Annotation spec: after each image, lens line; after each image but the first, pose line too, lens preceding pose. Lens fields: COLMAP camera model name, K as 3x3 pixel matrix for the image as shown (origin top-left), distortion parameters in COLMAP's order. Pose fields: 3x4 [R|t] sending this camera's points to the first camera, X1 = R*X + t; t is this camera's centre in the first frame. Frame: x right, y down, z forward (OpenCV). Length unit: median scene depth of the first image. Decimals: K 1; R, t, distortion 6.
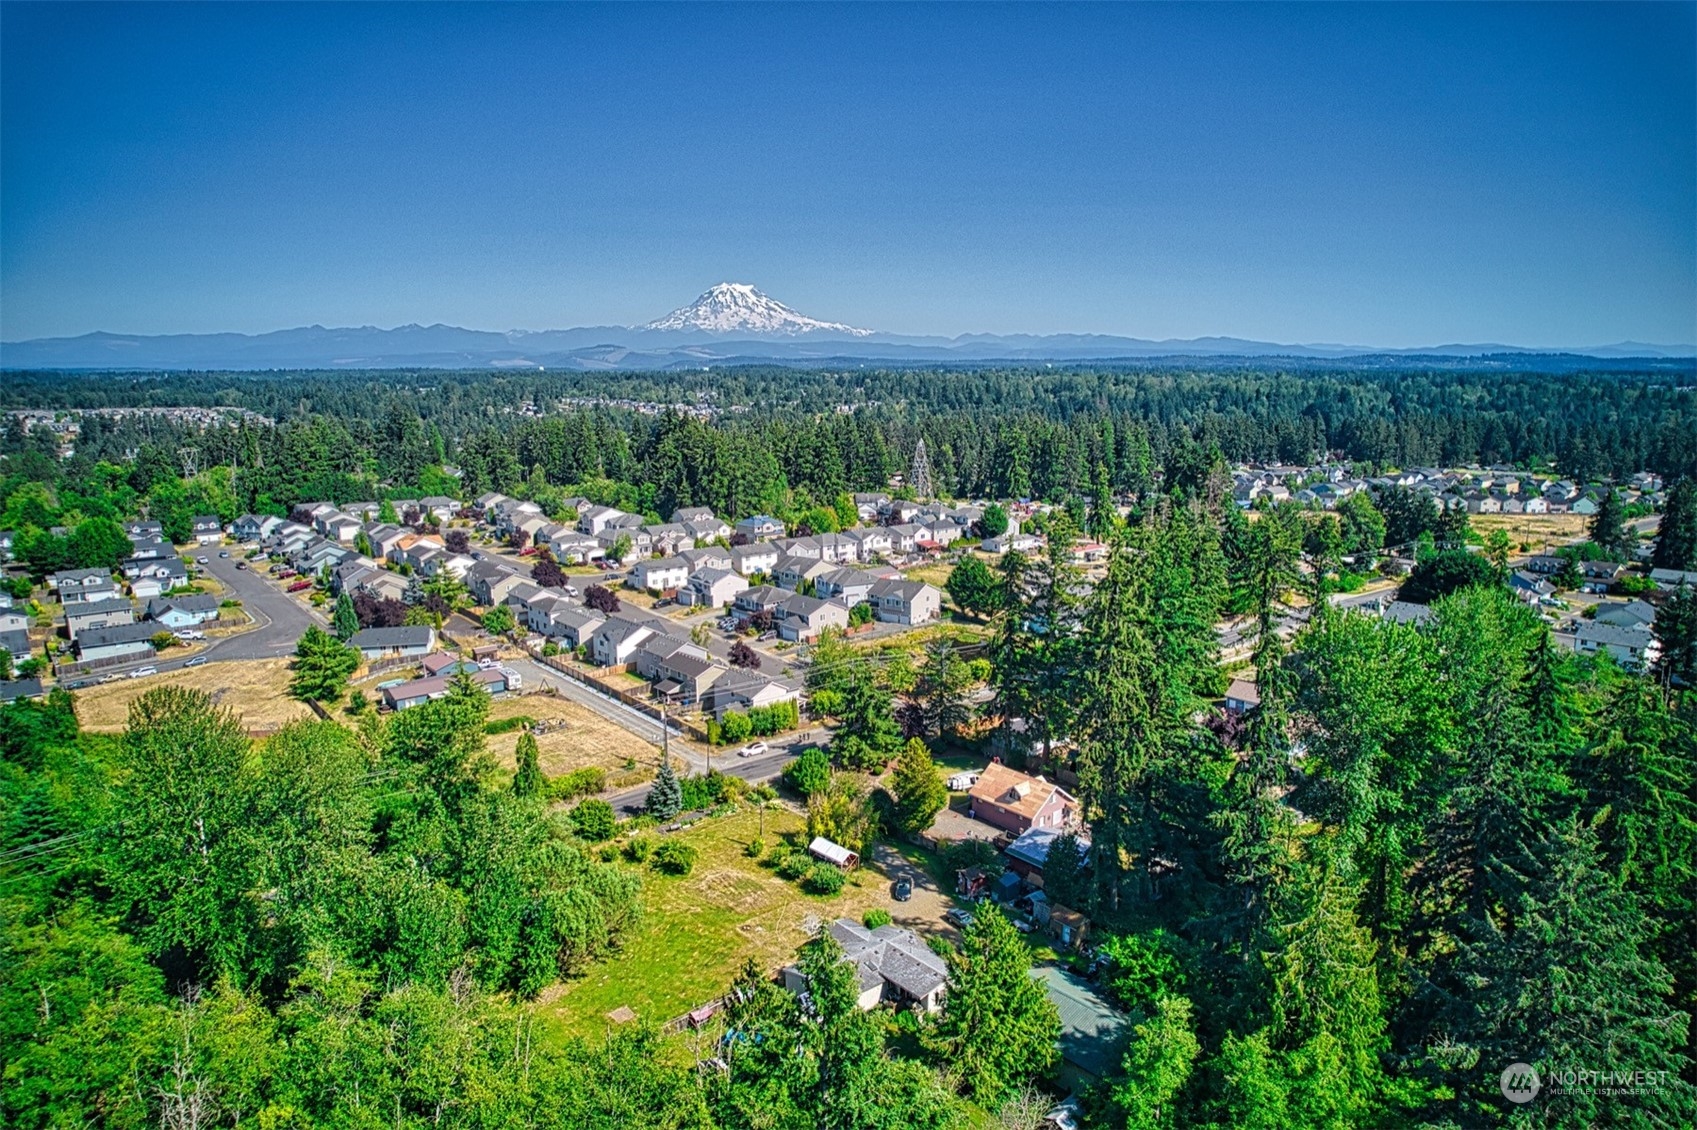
lens RADIAL K [[1074.9, 0, 847.7], [0, 1074.9, 573.2], [0, 0, 1]] dist [-0.068457, 0.054714]
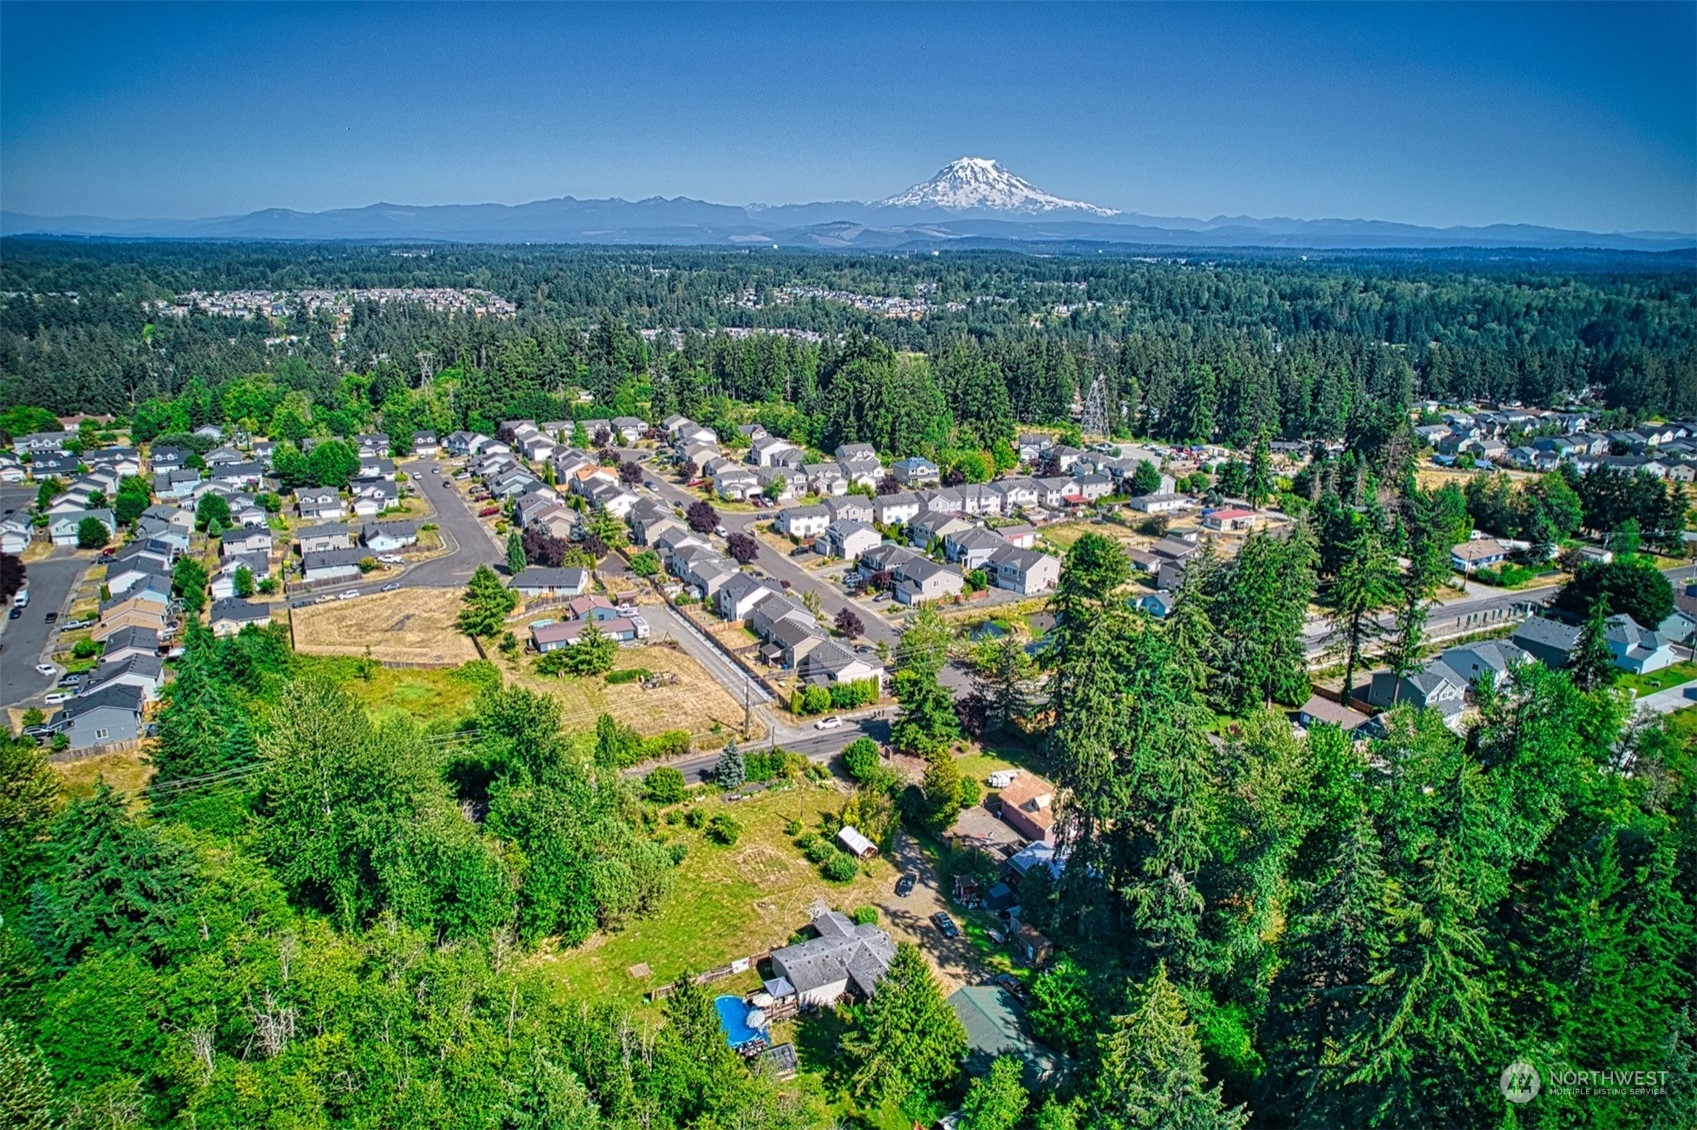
lens RADIAL K [[1074.9, 0, 846.7], [0, 1074.9, 577.5], [0, 0, 1]] dist [-0.068457, 0.054714]
pose [[0.977607, 0.078757, -0.195144, 0.108837], [-0.057160, 0.991842, 0.113940, -0.090820], [0.202525, -0.100234, 0.974134, -0.051509]]
